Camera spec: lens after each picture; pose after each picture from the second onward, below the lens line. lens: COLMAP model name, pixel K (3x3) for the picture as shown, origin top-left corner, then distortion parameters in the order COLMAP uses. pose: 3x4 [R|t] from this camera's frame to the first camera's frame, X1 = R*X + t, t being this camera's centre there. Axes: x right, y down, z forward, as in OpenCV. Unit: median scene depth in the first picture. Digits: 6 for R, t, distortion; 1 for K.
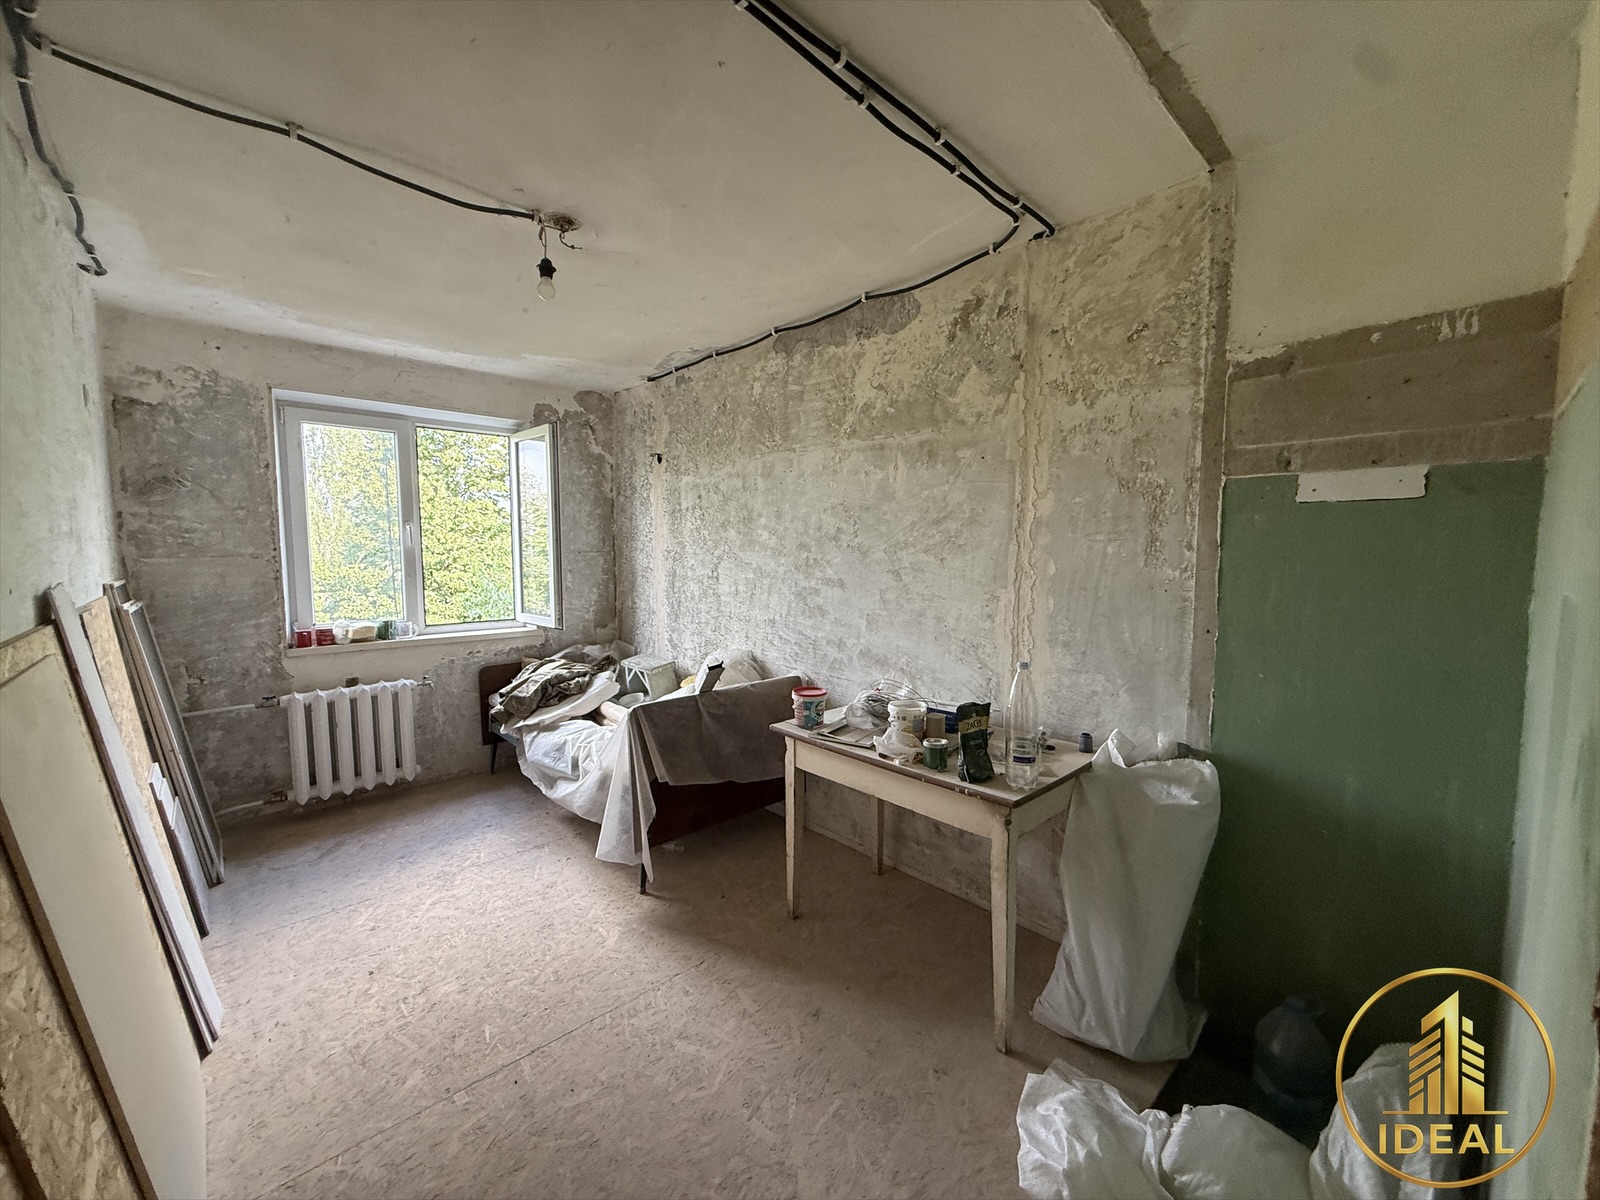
lens RADIAL K [[638.9, 0, 793.7], [0, 638.9, 600.3], [0, 0, 1]] dist [0.001034, -0.000322]
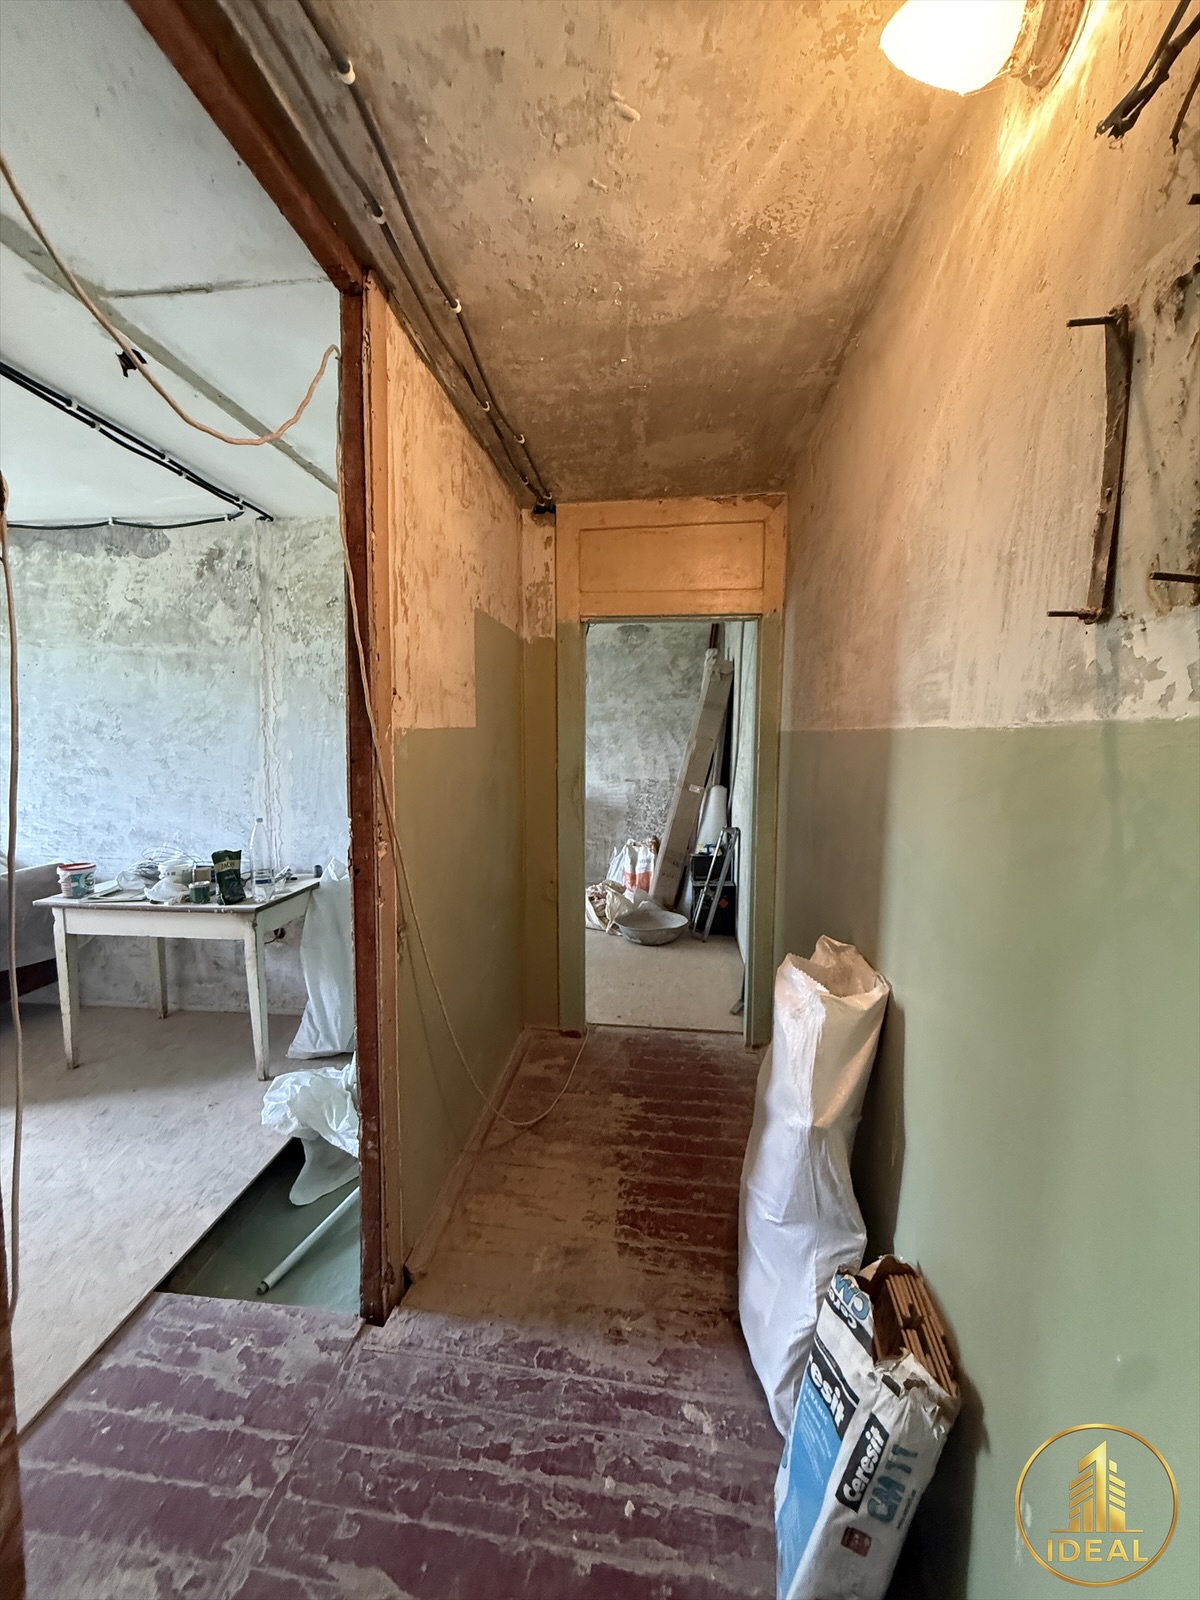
lens RADIAL K [[638.9, 0, 599.9], [0, 638.9, 794.9], [0, 0, 1]] dist [0.001034, -0.000322]
pose [[0.748741, -0.058867, 0.660244, -0.022880], [0.050930, 0.998213, 0.031244, 0.027639], [-0.660903, 0.010232, 0.750401, -0.500725]]
